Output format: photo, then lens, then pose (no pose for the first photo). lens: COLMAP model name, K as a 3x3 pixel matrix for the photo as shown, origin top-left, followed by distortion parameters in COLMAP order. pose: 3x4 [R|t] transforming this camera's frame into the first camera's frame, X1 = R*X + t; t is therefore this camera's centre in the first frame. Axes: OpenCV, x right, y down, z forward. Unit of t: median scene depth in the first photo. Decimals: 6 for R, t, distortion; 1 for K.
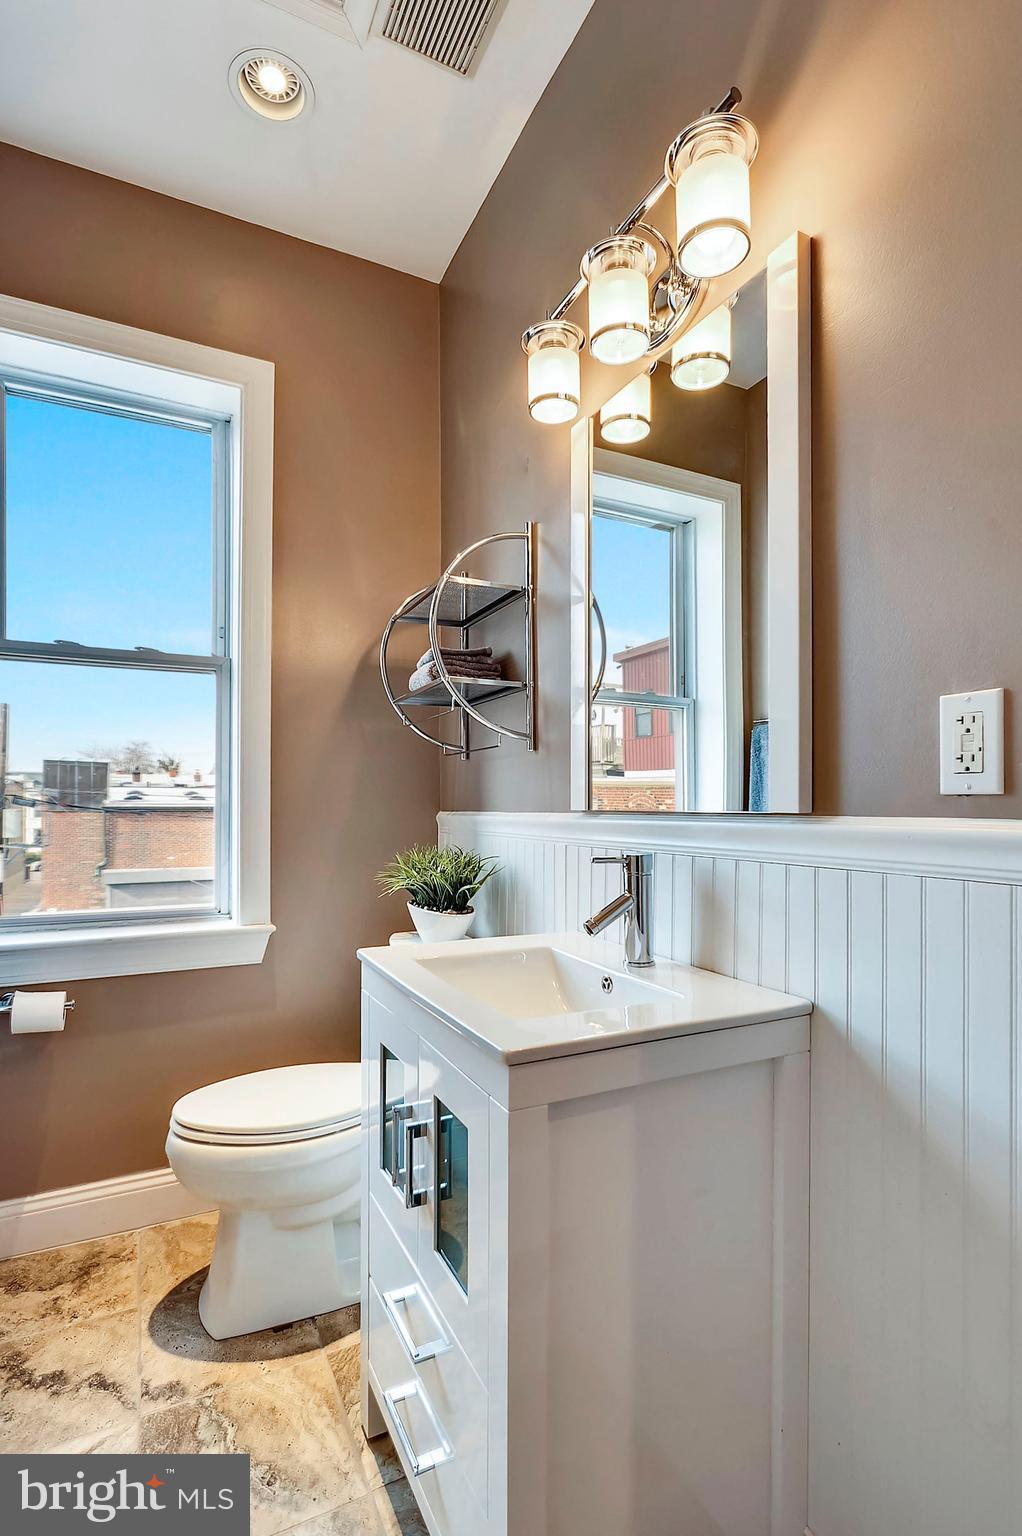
lens RADIAL K [[741.8, 0, 512.6], [0, 741.8, 807.2], [0, 0, 1]] dist [-0.000789, -0.001253]
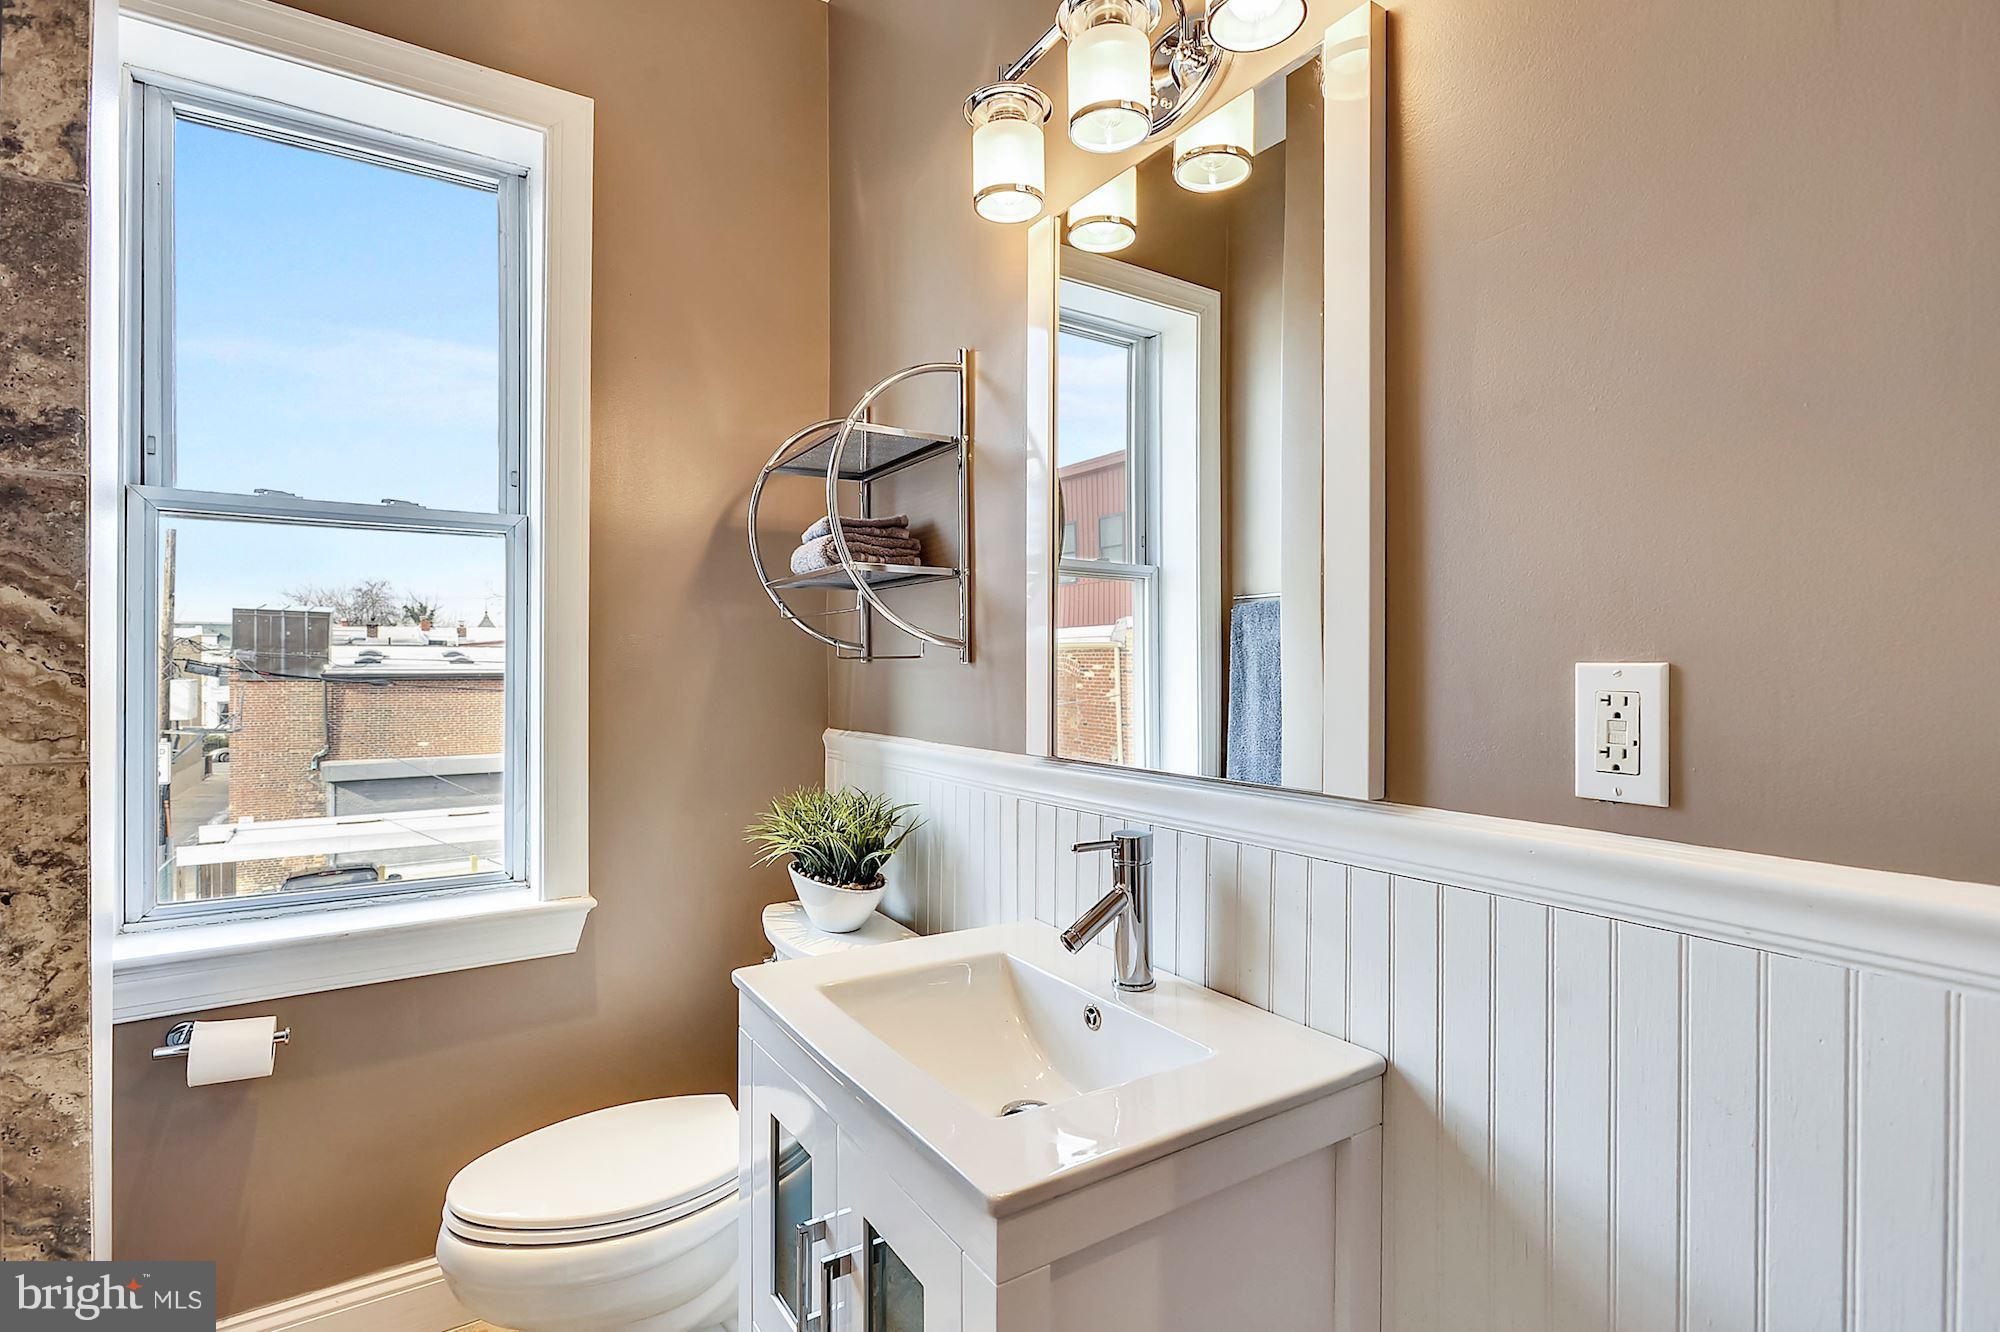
lens RADIAL K [[956.7, 0, 1001.9], [0, 956.7, 672.6], [0, 0, 1]] dist [-0.000085, 0.000454]
pose [[0.993544, 0.001103, 0.113445, -0.046423], [-0.001512, 0.999993, 0.003514, -0.070640], [-0.113440, -0.003662, 0.993538, 0.061911]]
